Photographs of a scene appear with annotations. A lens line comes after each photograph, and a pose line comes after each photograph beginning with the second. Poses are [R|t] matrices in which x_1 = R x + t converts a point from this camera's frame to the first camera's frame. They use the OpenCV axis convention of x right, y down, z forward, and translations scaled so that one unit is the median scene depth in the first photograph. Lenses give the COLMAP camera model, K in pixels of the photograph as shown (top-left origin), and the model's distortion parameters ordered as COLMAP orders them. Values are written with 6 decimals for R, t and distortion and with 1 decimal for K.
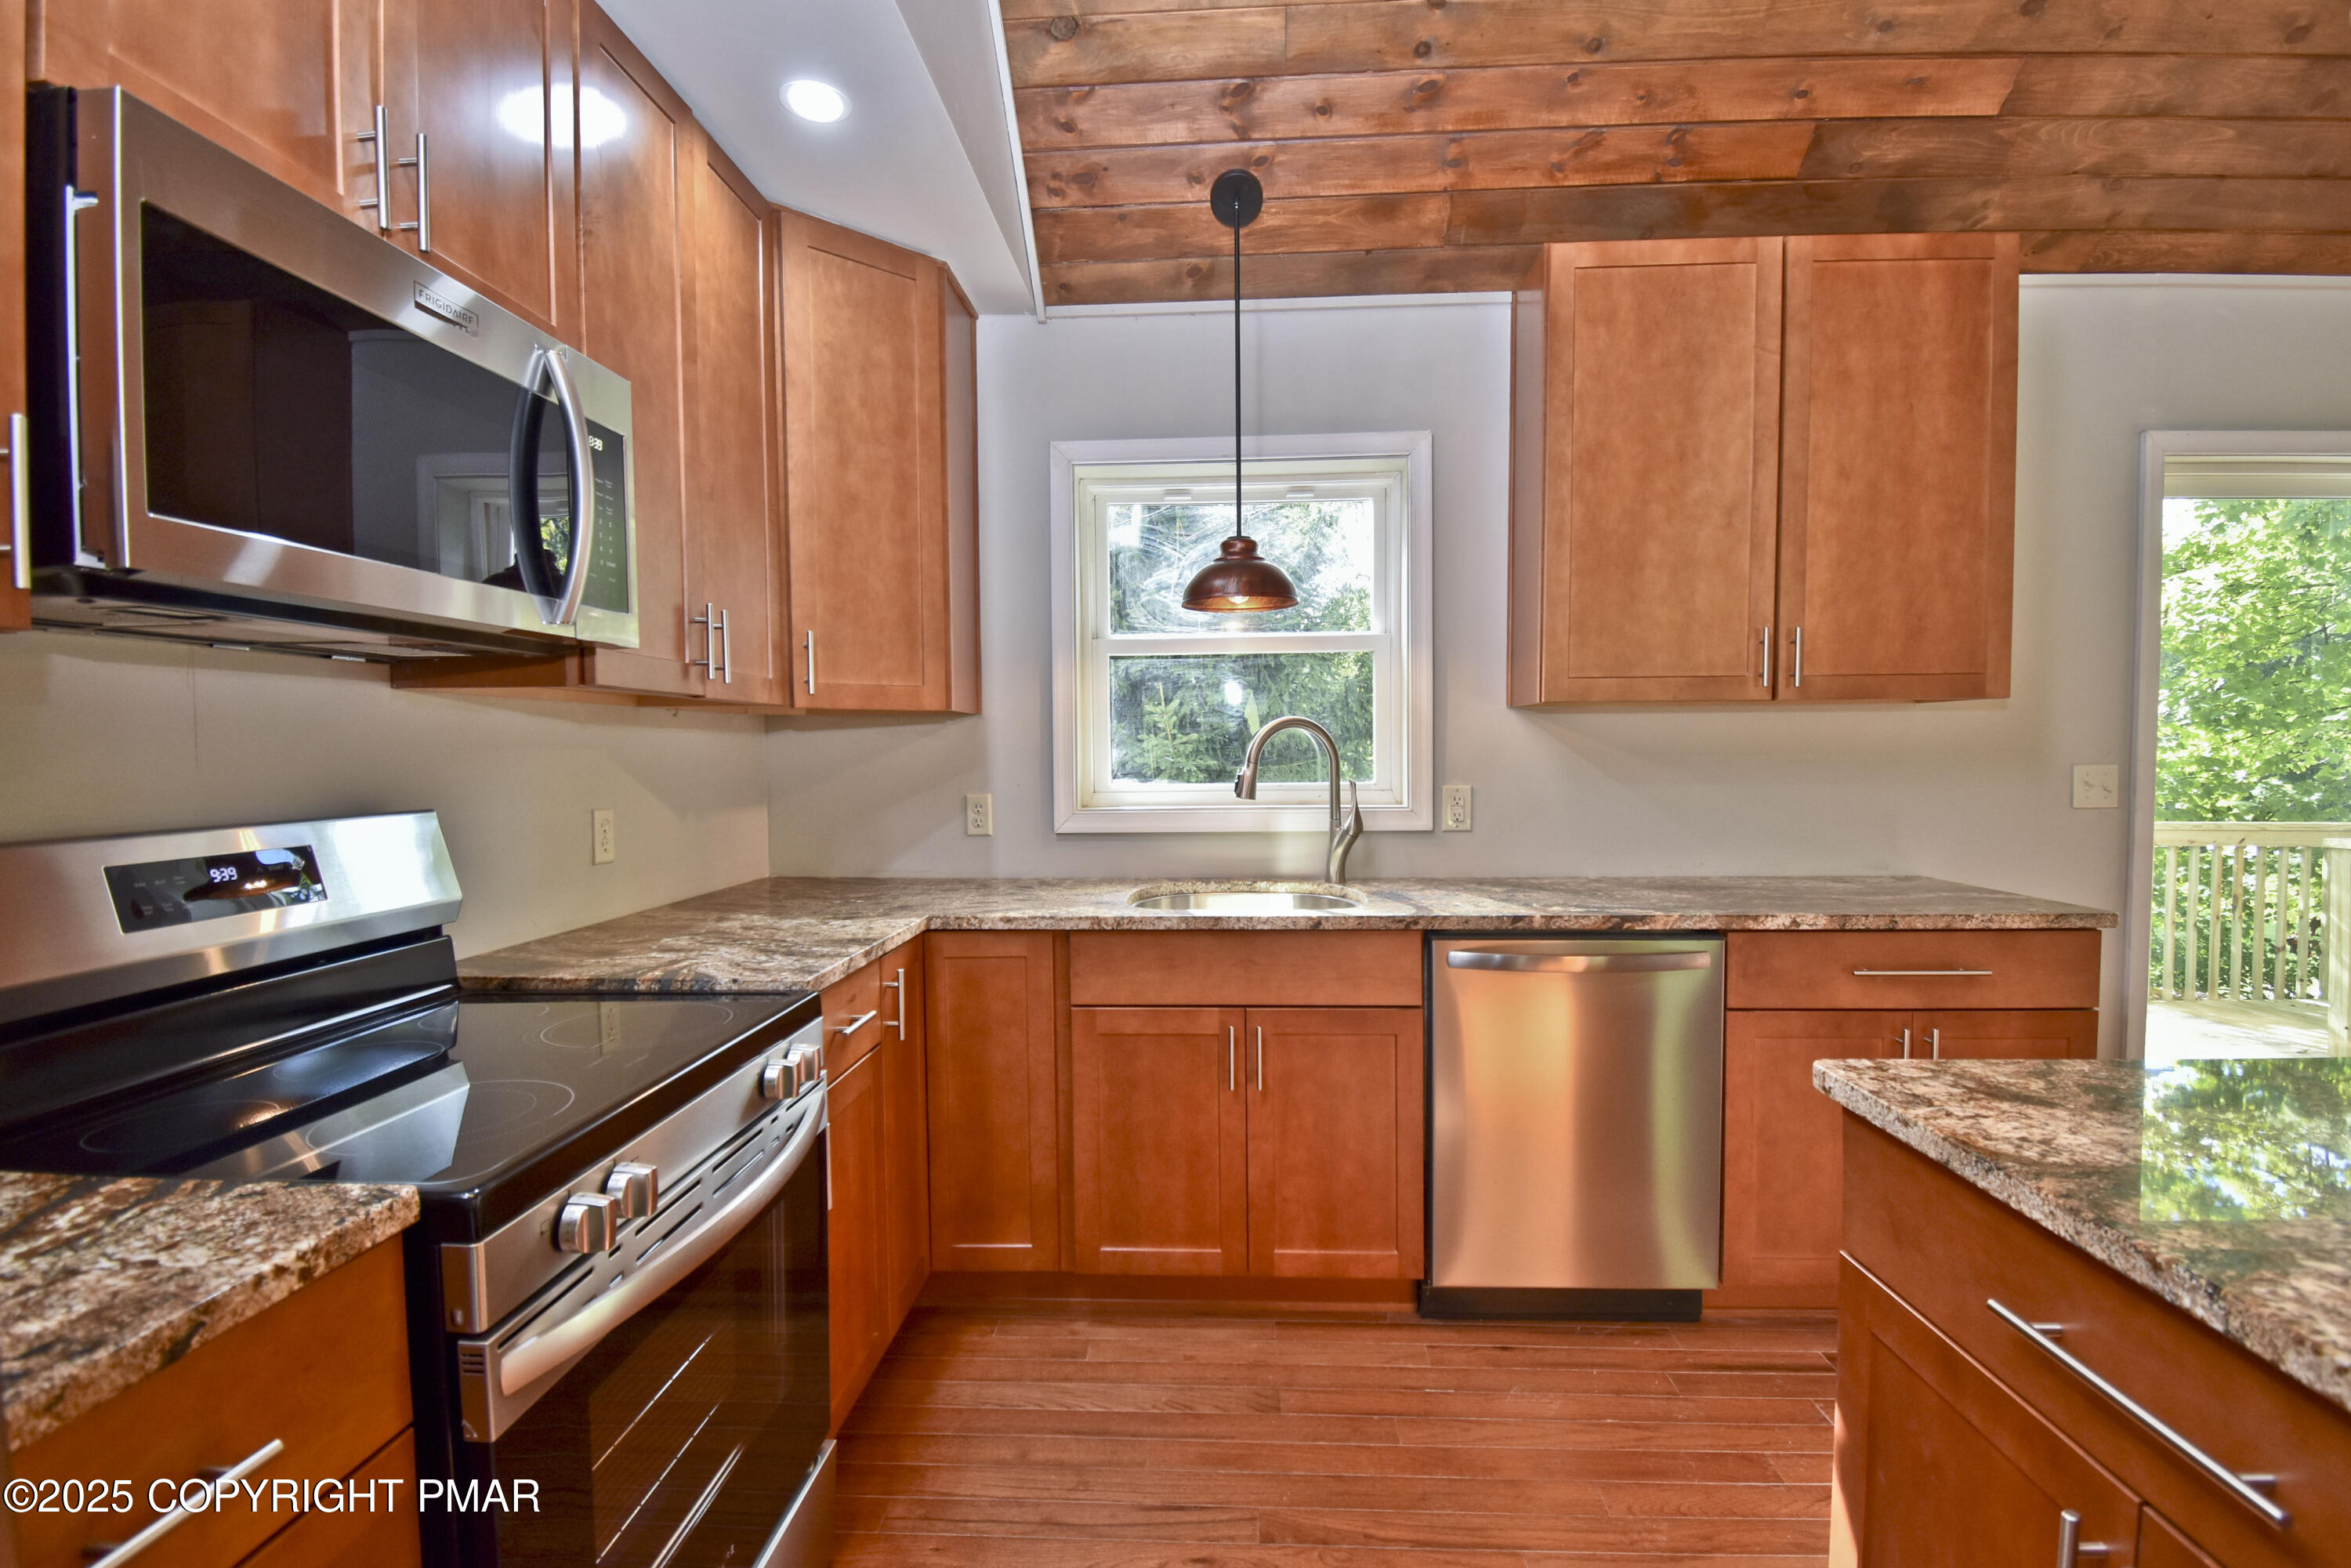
lens RADIAL K [[1065.1, 0, 1178.9], [0, 1065.1, 798.3], [0, 0, 1]] dist [0.016797, -0.022496]
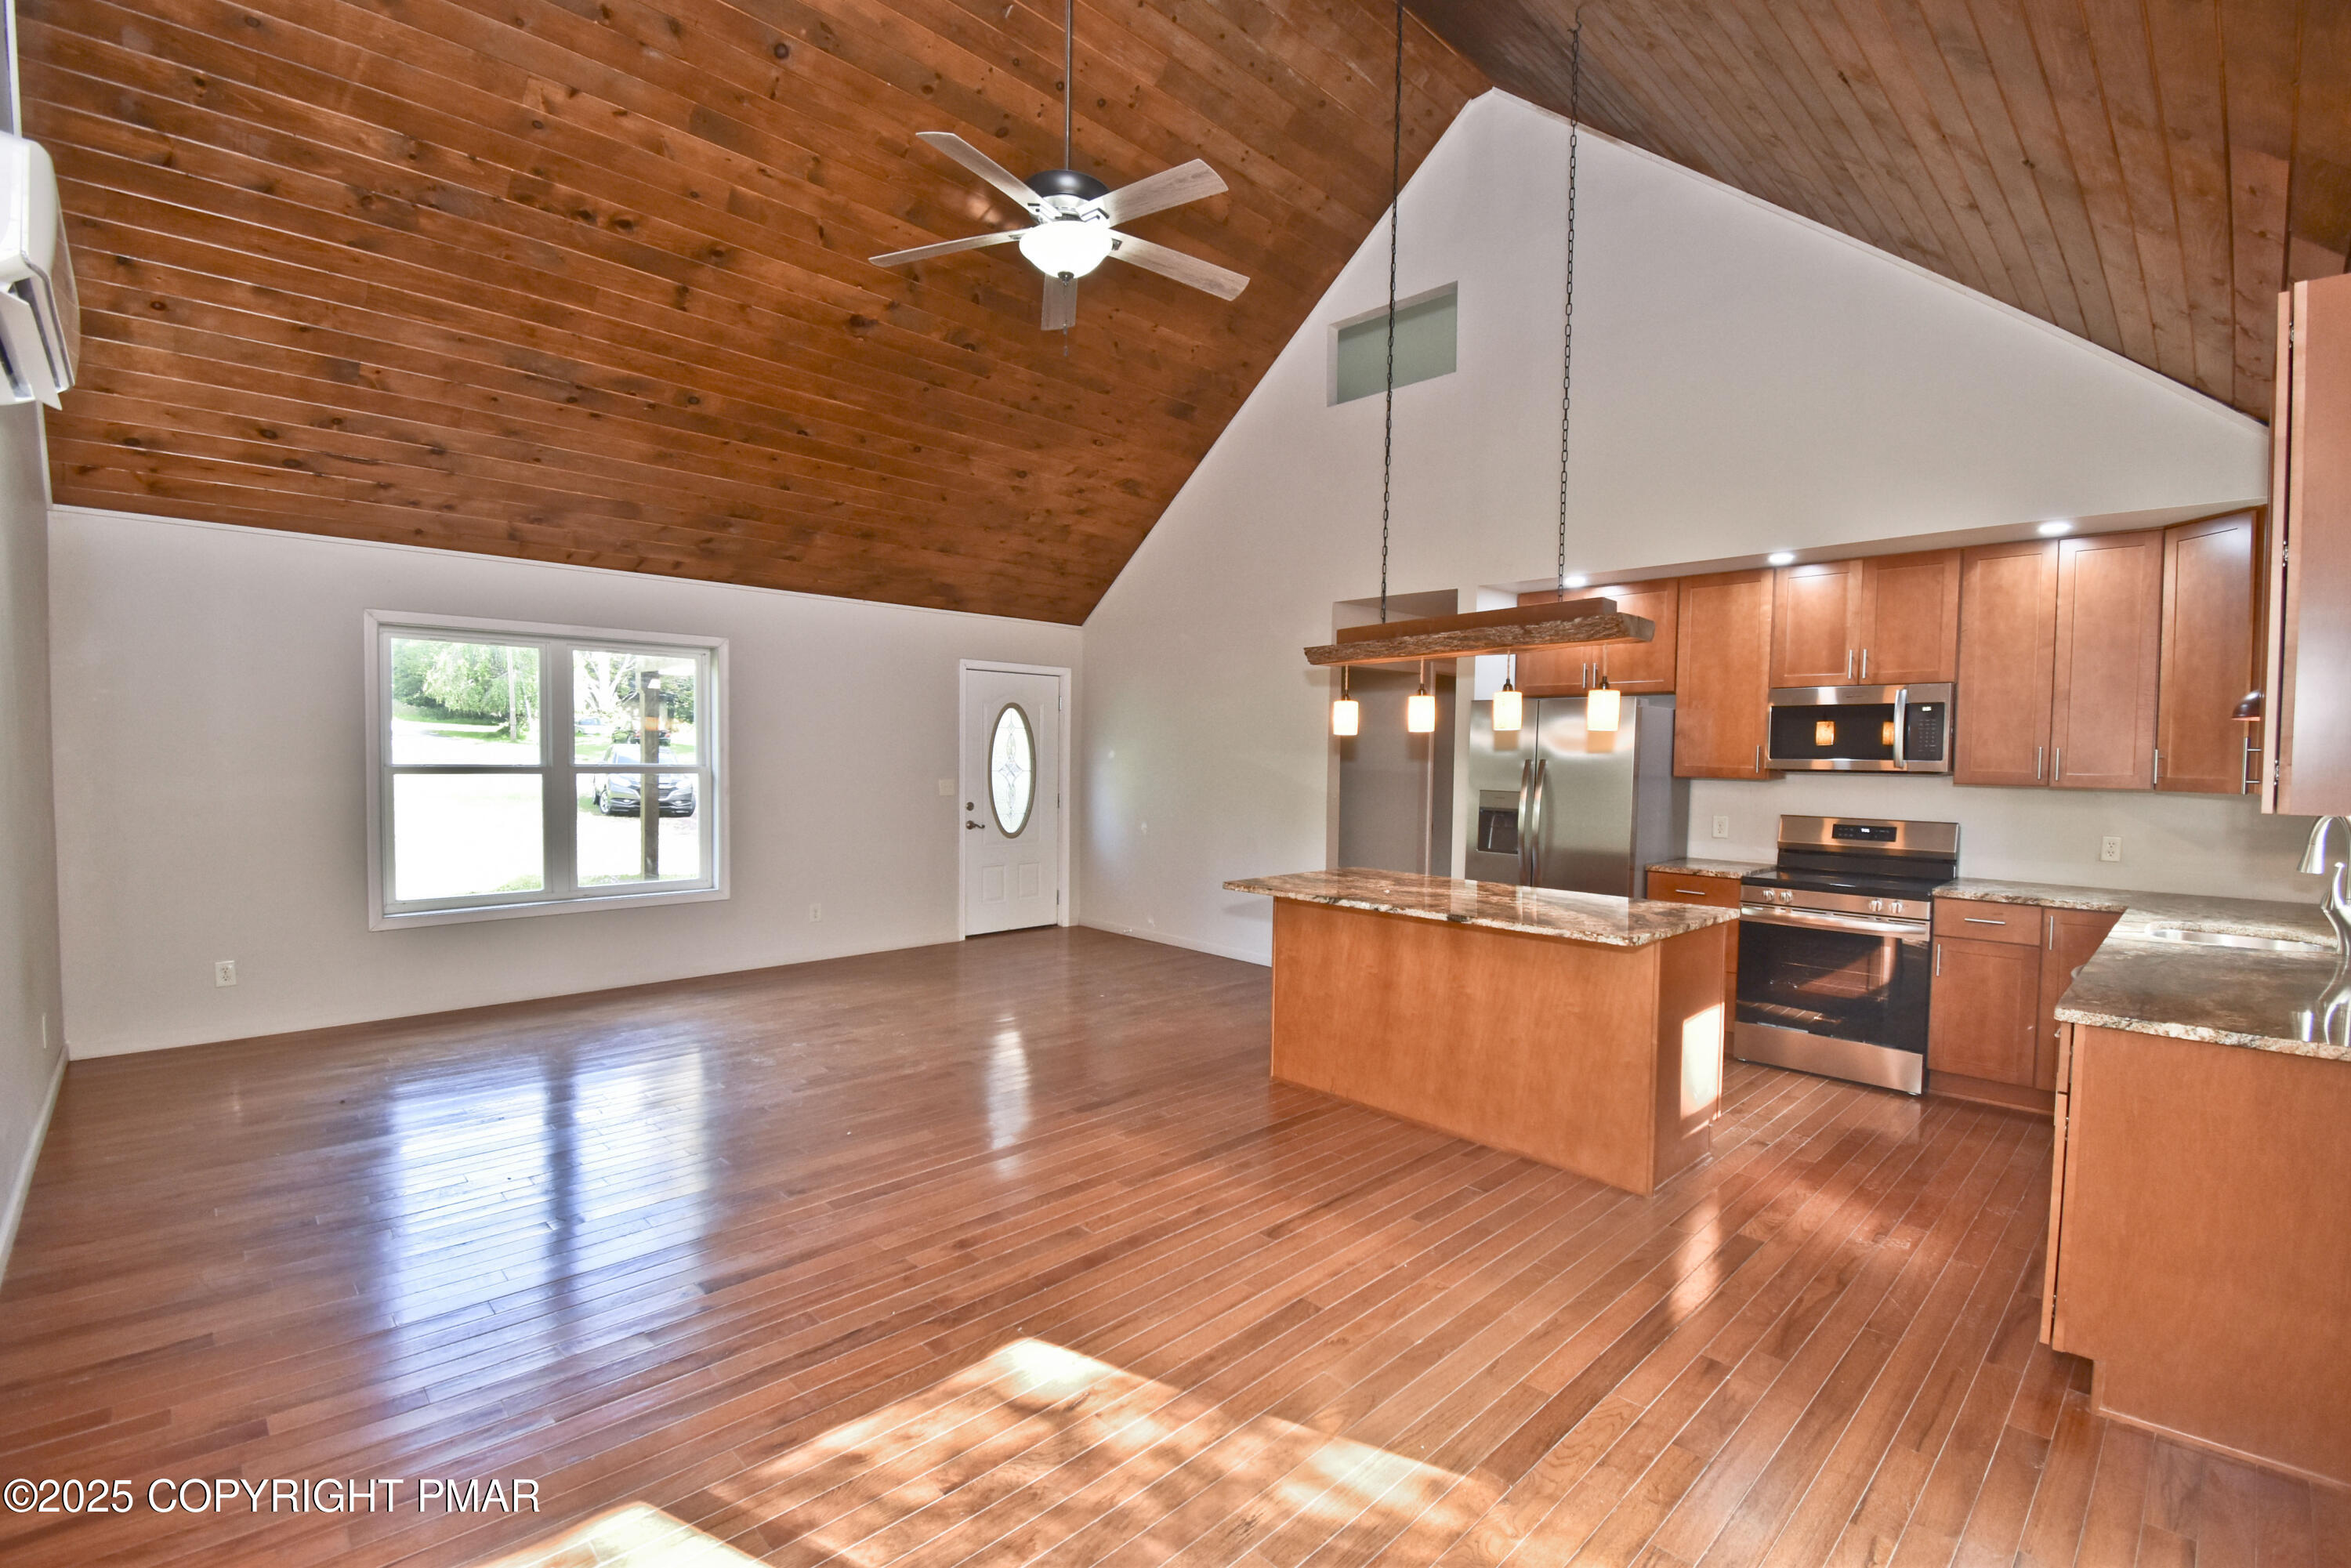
lens RADIAL K [[1031.7, 0, 1175.8], [0, 1031.7, 798.8], [0, 0, 1]] dist [0.014801, -0.025798]
pose [[-0.679274, 0.030627, -0.733246, 2.013892], [-0.041664, 0.995908, 0.080196, -0.135942], [0.732701, 0.085025, -0.675218, 0.907682]]
